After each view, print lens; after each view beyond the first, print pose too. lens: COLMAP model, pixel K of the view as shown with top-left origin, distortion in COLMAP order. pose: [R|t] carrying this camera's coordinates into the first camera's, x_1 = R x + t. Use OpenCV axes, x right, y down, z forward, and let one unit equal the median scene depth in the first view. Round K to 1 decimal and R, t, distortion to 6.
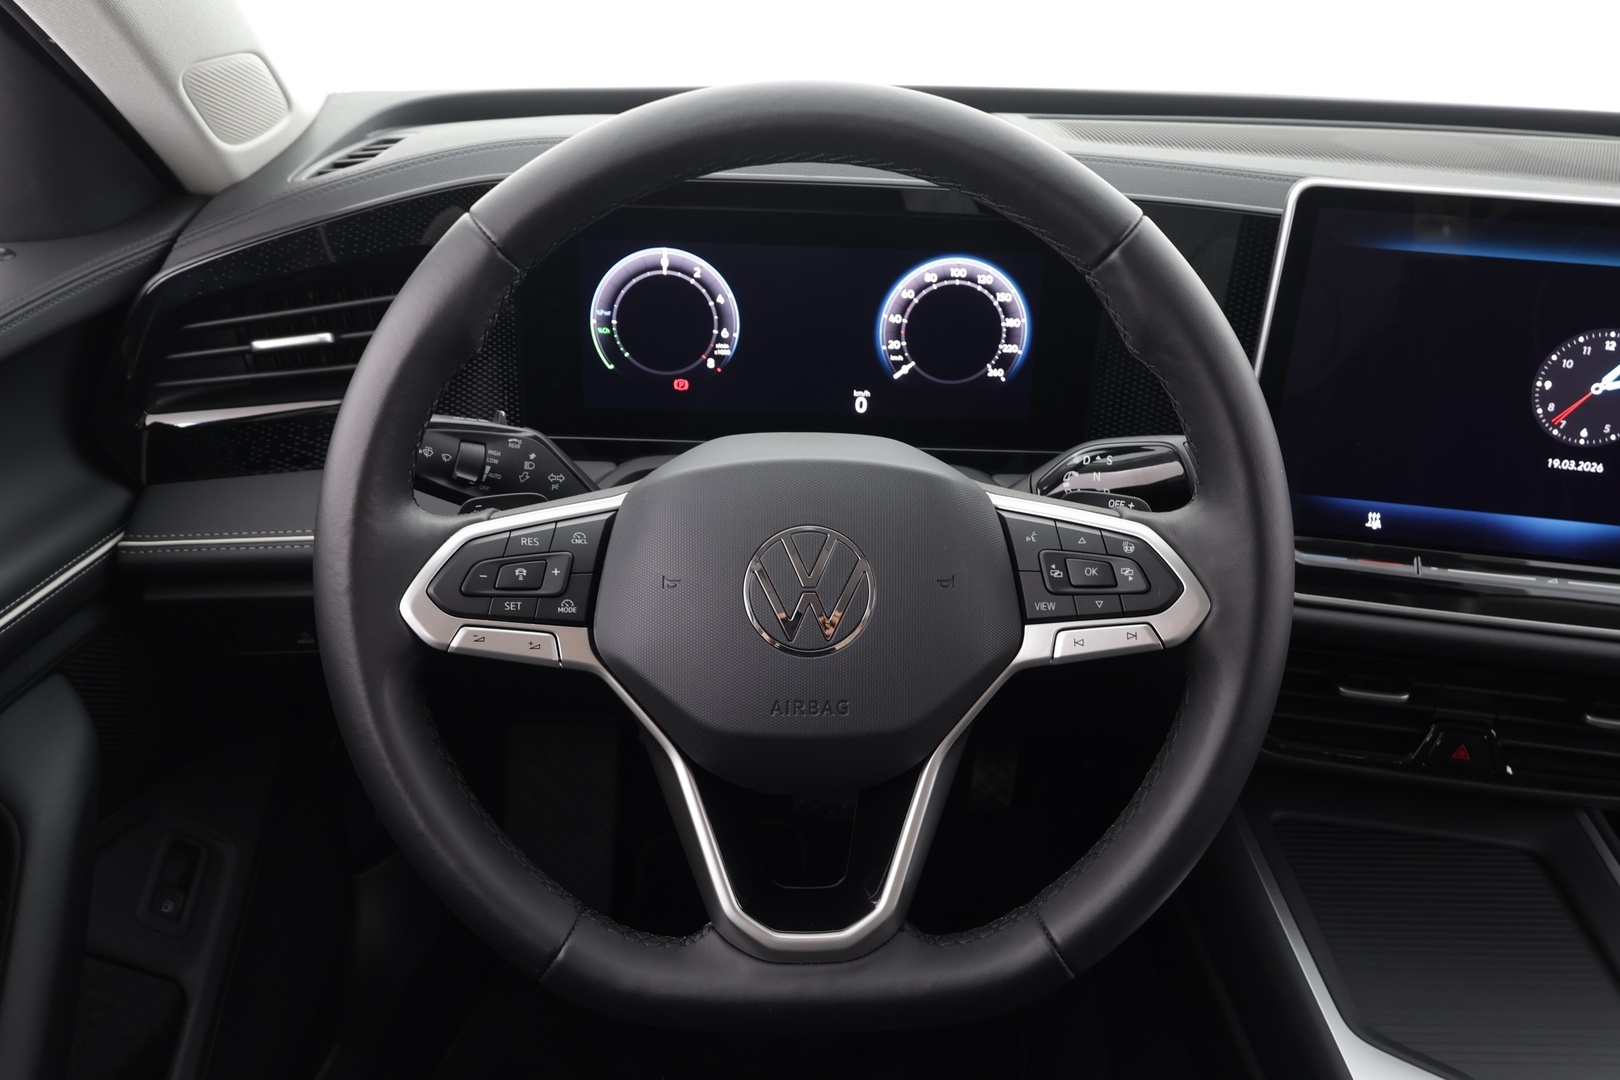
lens RADIAL K [[1251.6, 0, 809.1], [0, 1251.6, 554.4], [0, 0, 1]] dist [-0.007706, -0.001477]
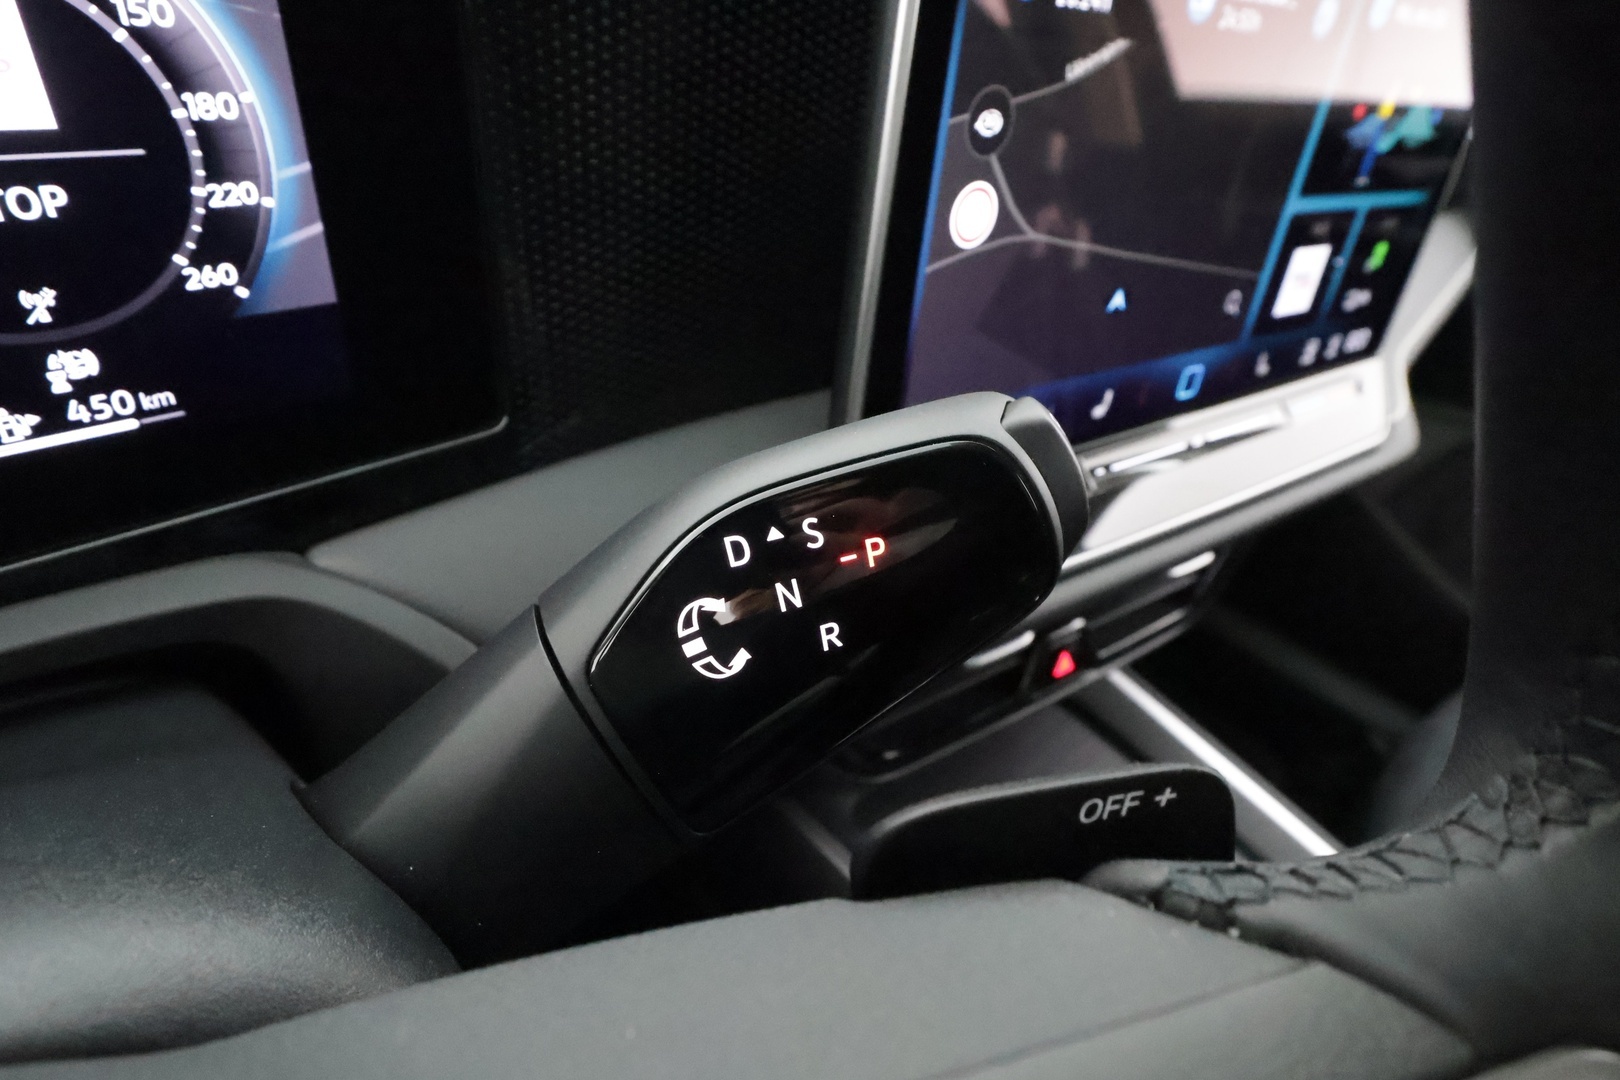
lens RADIAL K [[890.9, 0, 811.6], [0, 890.9, 544.6], [0, 0, 1]] dist [0.004897, -0.004131]
pose [[0.703202, -0.355473, 0.615749, 0.102235], [0.203927, 0.930496, 0.304286, -0.133901], [-0.681118, -0.088407, 0.726817, 0.805758]]
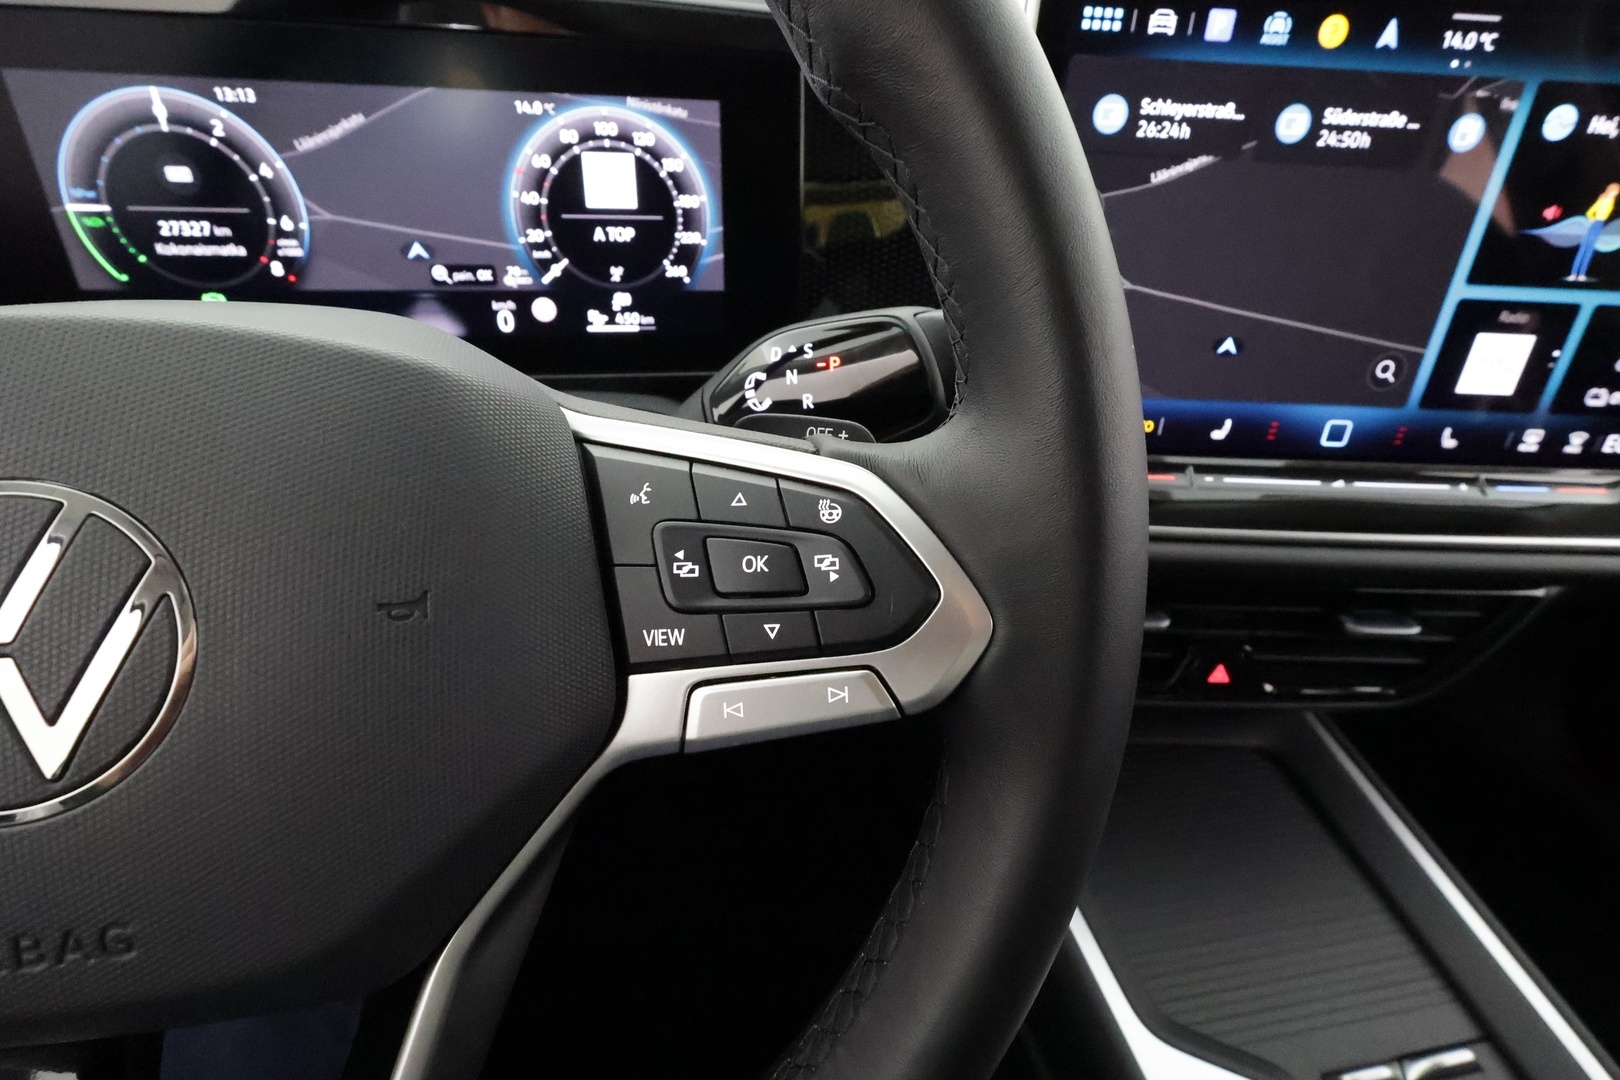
lens RADIAL K [[748.2, 0, 800.3], [0, 748.2, 535.4], [0, 0, 1]] dist [0.000828, -0.000736]
pose [[0.986396, -0.080861, 0.143123, 0.163559], [0.068620, 0.993710, 0.088497, -0.018370], [-0.149379, -0.077472, 0.985740, 0.574891]]
